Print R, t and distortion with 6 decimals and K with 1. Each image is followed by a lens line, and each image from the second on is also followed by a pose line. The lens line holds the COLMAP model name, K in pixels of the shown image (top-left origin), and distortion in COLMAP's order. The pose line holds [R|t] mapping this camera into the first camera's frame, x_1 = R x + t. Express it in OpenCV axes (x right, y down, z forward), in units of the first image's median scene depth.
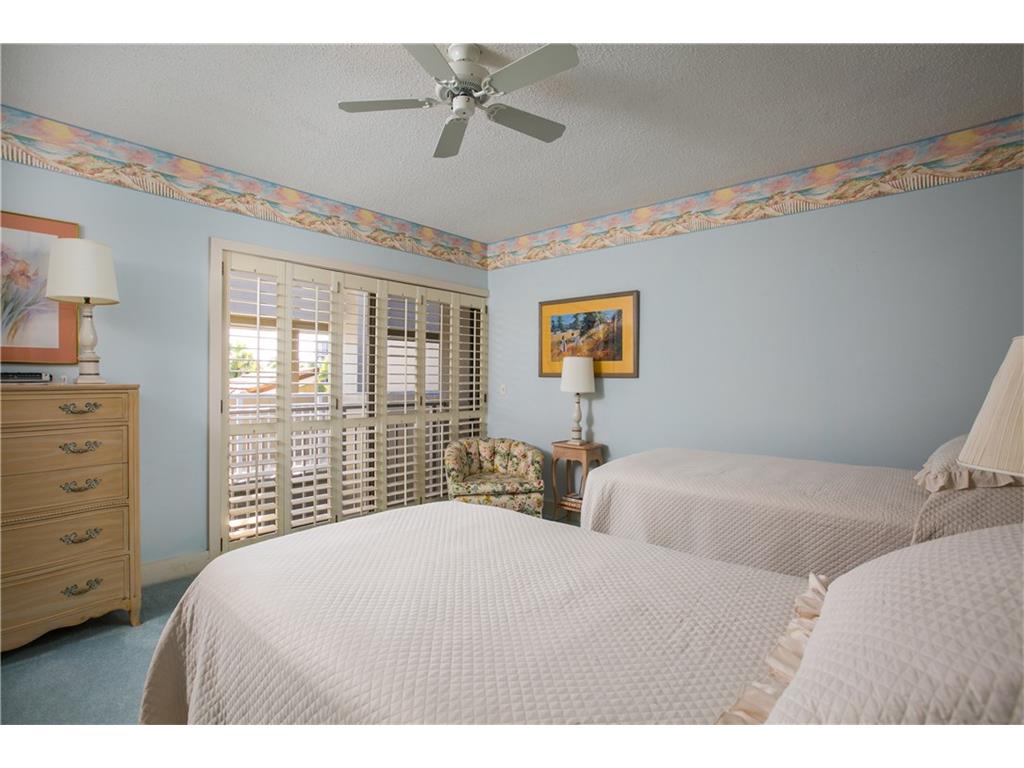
lens RADIAL K [[501.3, 0, 512.4], [0, 501.3, 381.0], [0, 0, 1]] dist [-0.047562, 0.022741]
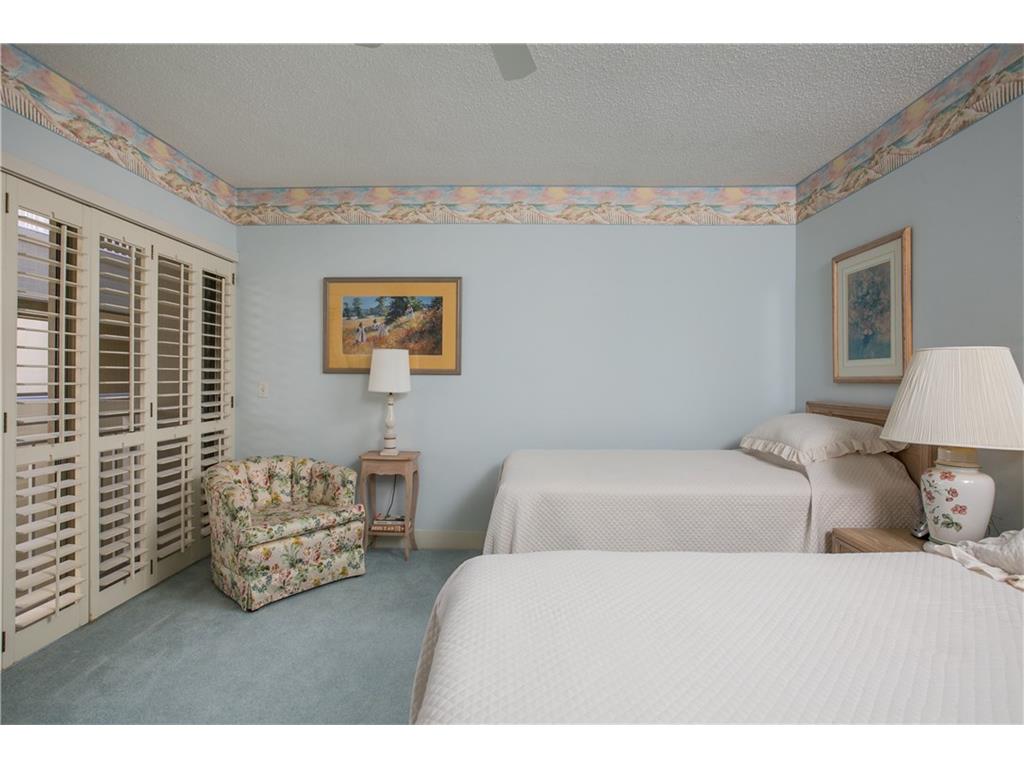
lens RADIAL K [[510.1, 0, 505.2], [0, 510.1, 381.9], [0, 0, 1]] dist [-0.041991, 0.022380]
pose [[0.767756, -0.006246, 0.640712, -0.259143], [-0.000216, 0.999950, 0.010007, -0.002327], [-0.640743, -0.007821, 0.767716, 0.225881]]
